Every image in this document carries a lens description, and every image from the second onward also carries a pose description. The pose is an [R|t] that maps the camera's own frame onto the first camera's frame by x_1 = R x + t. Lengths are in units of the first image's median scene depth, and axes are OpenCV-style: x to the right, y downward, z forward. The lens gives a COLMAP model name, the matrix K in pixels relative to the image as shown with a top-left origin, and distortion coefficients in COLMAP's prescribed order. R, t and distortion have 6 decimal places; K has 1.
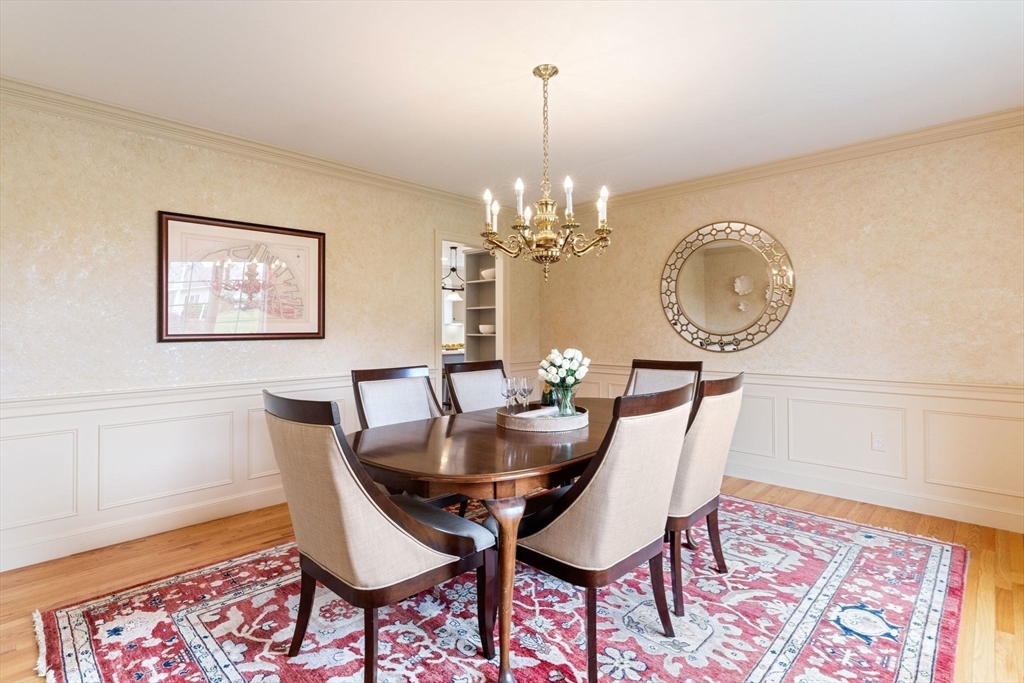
lens RADIAL K [[488.0, 0, 503.2], [0, 488.0, 319.9], [0, 0, 1]] dist [0.003600, -0.004413]
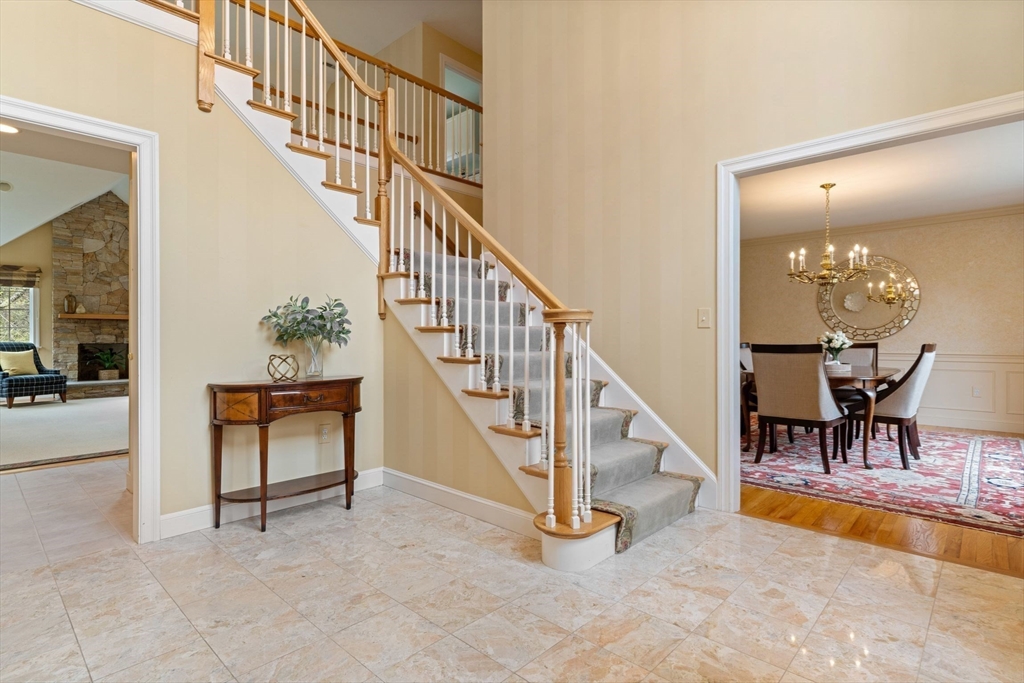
lens RADIAL K [[488.0, 0, 497.3], [0, 488.0, 332.6], [0, 0, 1]] dist [0.003600, -0.004413]
pose [[0.999994, 0.003090, -0.001595, -1.449207], [-0.003078, 0.999966, 0.007702, 0.067067], [0.001618, -0.007697, 0.999969, -1.110018]]
